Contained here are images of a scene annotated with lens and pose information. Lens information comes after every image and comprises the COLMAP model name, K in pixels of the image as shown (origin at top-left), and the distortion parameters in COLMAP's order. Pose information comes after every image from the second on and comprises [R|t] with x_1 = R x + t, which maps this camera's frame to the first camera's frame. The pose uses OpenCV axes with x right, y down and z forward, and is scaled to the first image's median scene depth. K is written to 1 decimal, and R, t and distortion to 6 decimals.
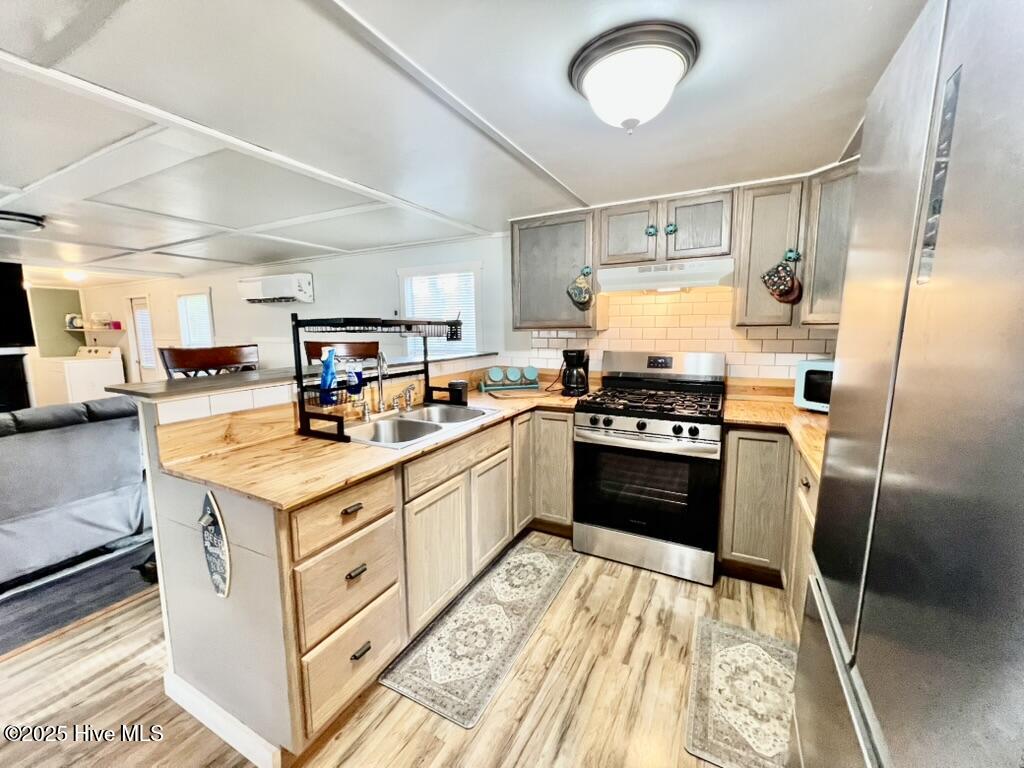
lens RADIAL K [[410.5, 0, 508.9], [0, 410.5, 380.5], [0, 0, 1]] dist [-0.003925, 0.000803]
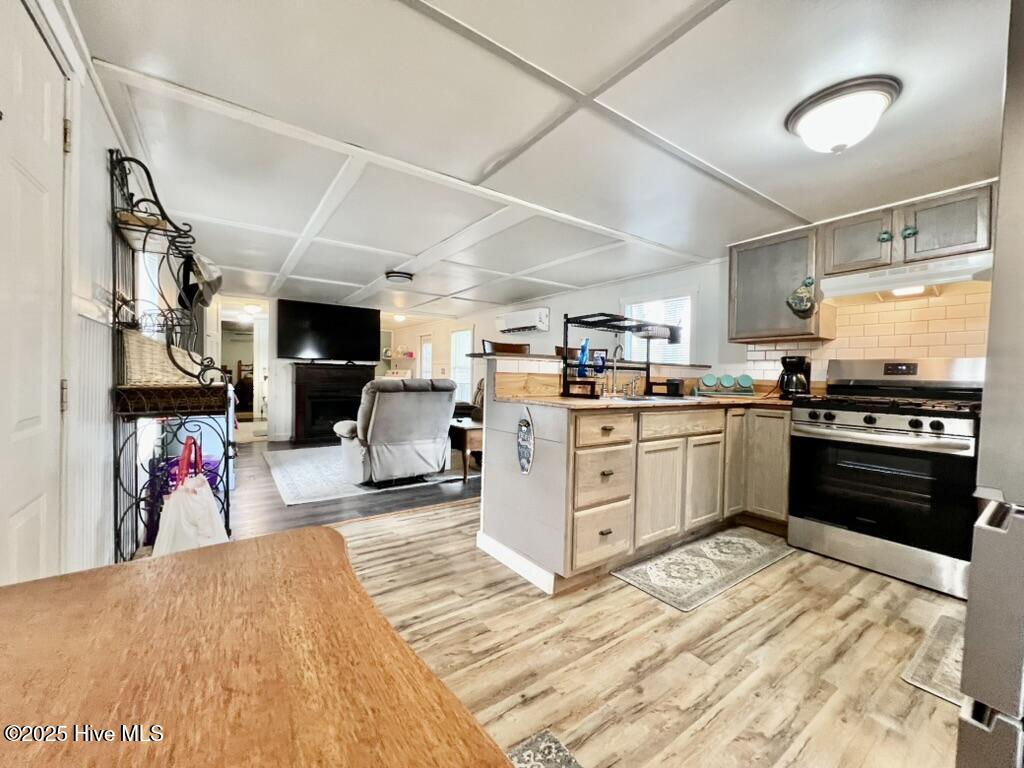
lens RADIAL K [[410.5, 0, 509.0], [0, 410.5, 380.0], [0, 0, 1]] dist [-0.003925, 0.000803]
pose [[0.891681, 0.033694, -0.451408, -0.019435], [-0.087339, 0.991294, -0.098531, 0.192061], [0.444158, 0.127284, 0.886861, -0.311953]]
